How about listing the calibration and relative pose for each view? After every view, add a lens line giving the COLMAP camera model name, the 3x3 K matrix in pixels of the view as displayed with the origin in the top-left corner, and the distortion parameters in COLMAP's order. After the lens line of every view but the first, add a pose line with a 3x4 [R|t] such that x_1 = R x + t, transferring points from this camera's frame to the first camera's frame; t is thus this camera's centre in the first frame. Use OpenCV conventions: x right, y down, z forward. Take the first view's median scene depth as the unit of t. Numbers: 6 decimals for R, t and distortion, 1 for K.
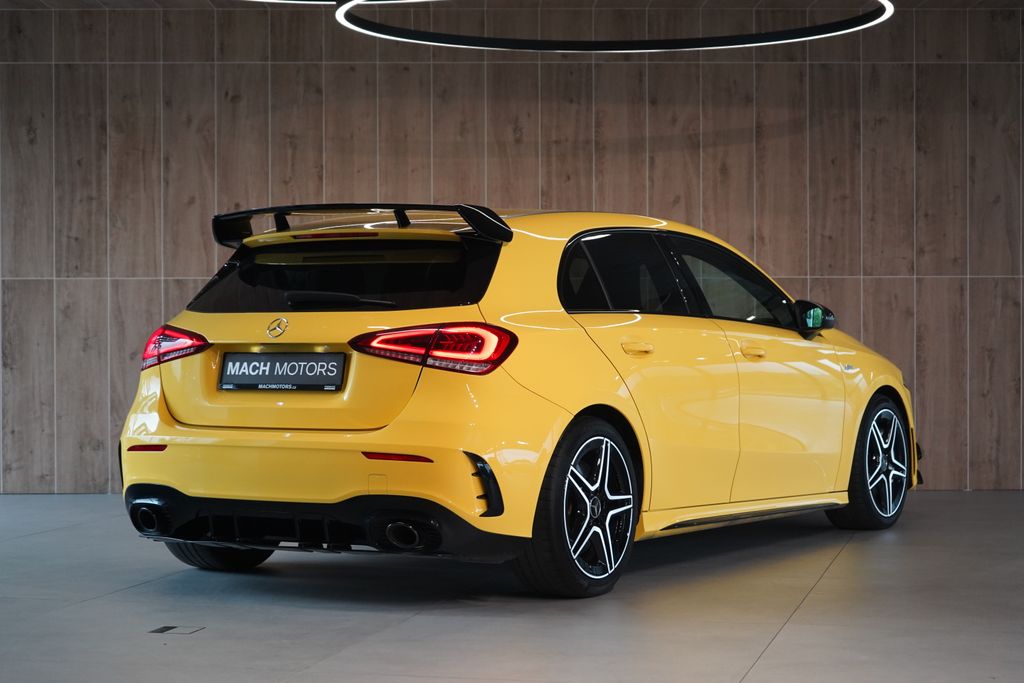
lens RADIAL K [[2077.8, 0, 512.0], [0, 2077.8, 341.5], [0, 0, 1]] dist [-0.032756, 0.123496]
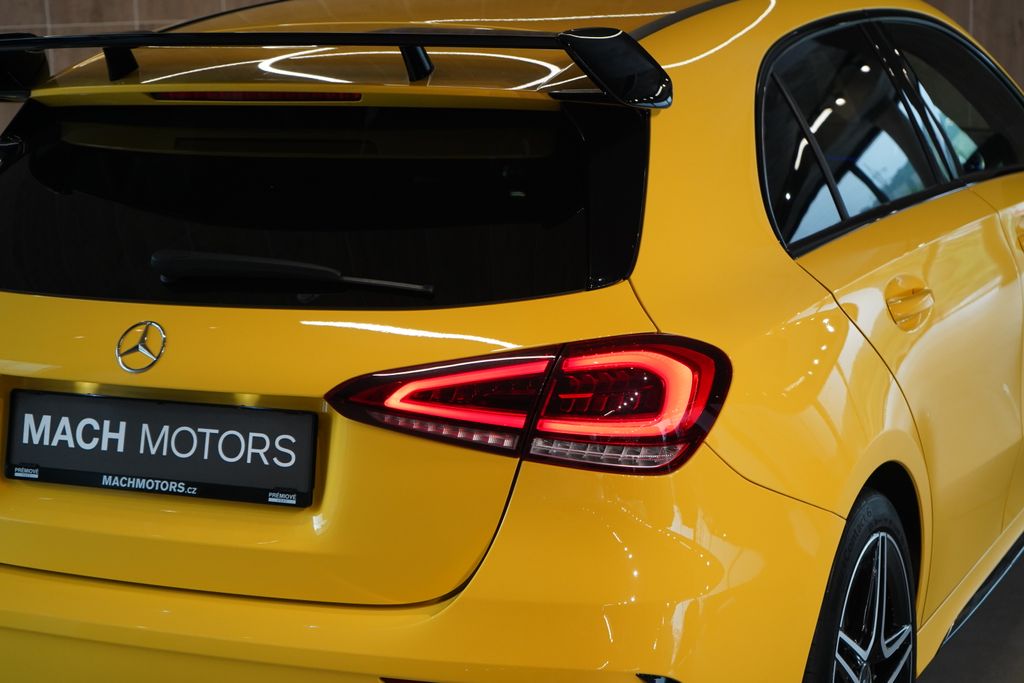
lens RADIAL K [[2077.8, 0, 512.0], [0, 2077.8, 341.5], [0, 0, 1]] dist [-0.032756, 0.123496]
pose [[0.992879, -0.045756, 0.109987, -0.085534], [0.024202, 0.981517, 0.189839, -0.084874], [-0.116641, -0.185826, 0.975635, 0.591907]]
